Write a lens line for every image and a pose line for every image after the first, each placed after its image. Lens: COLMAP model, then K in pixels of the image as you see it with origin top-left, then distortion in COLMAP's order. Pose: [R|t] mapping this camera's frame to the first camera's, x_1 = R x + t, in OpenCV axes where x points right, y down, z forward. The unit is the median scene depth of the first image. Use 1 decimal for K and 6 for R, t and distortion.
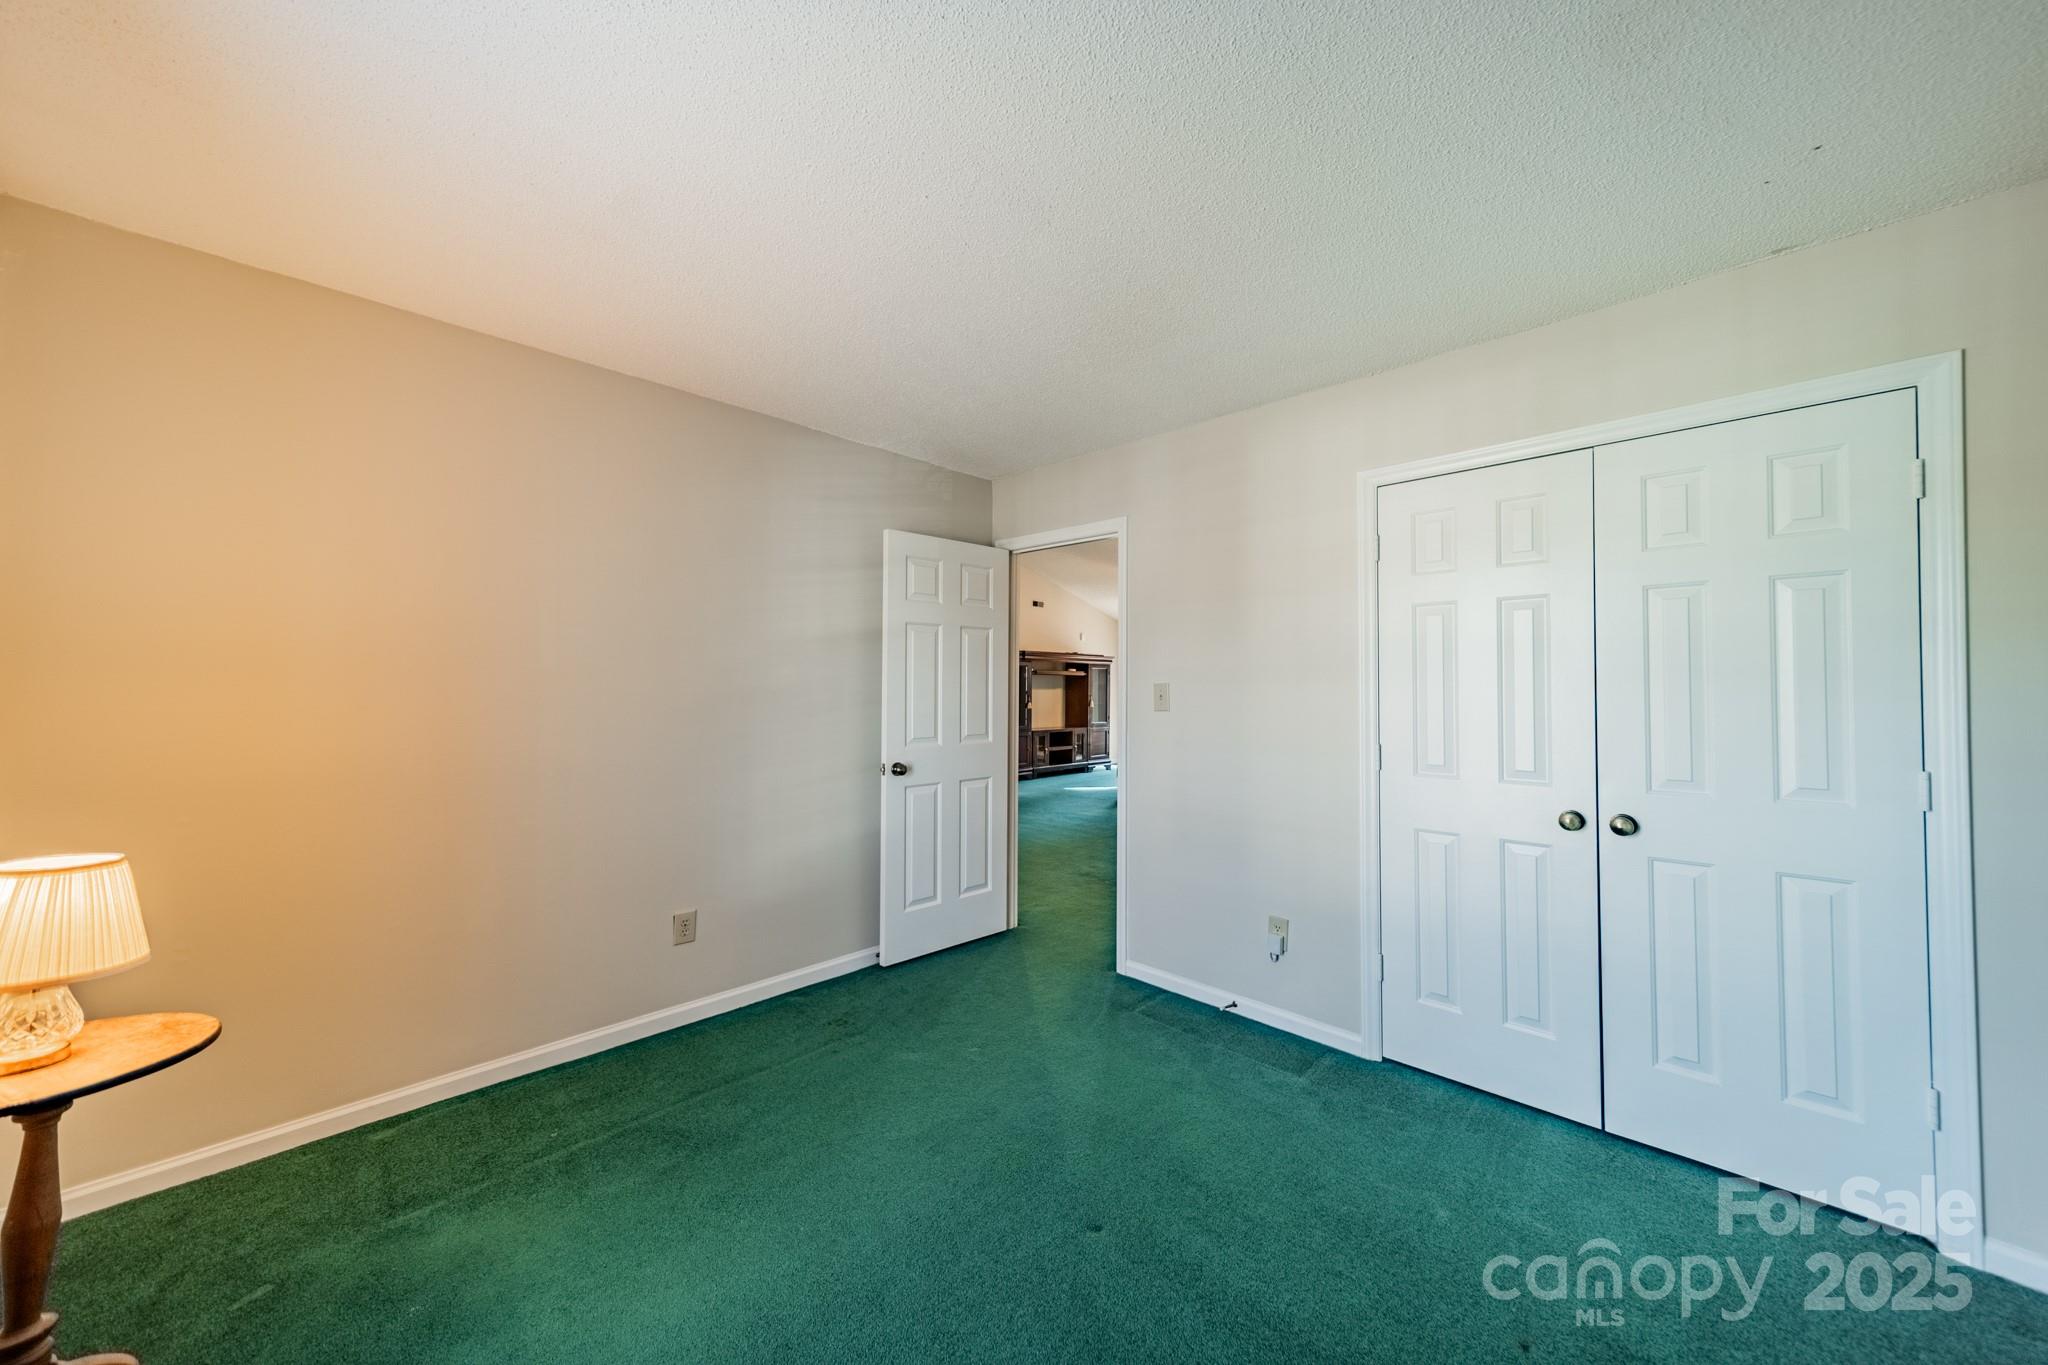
lens RADIAL K [[732.1, 0, 1023.2], [0, 732.1, 676.3], [0, 0, 1]] dist [0.001681, 0.000110]
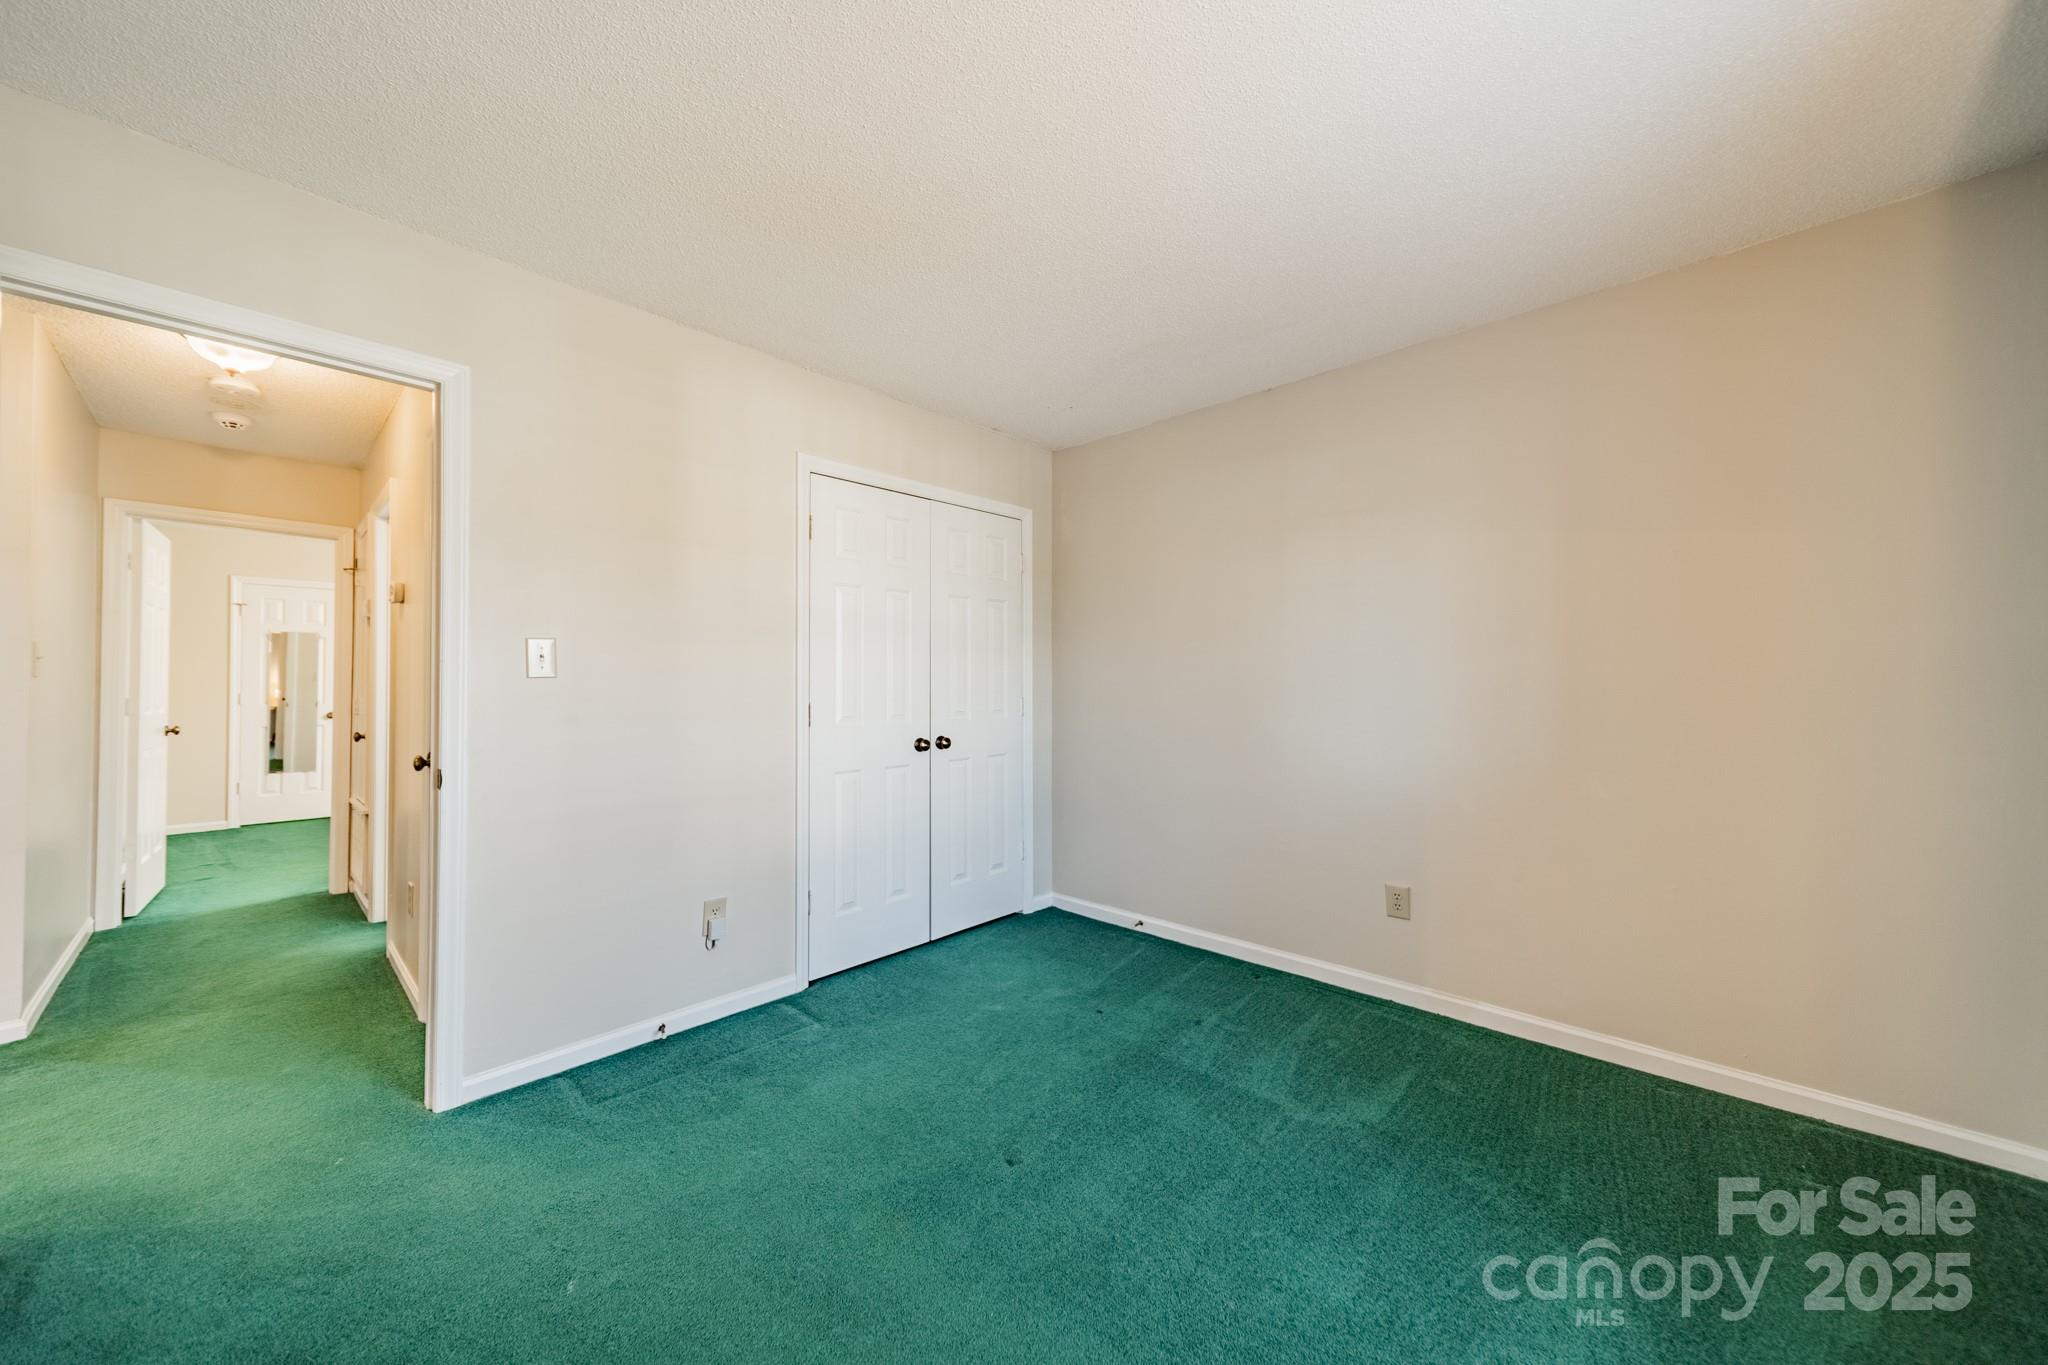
lens RADIAL K [[732.1, 0, 1023.2], [0, 732.1, 676.3], [0, 0, 1]] dist [0.001681, 0.000110]
pose [[-0.020837, 0.005243, 0.999769, -0.722701], [-0.018370, 0.999815, -0.005626, 0.058612], [-0.999614, -0.018483, -0.020737, 0.794392]]
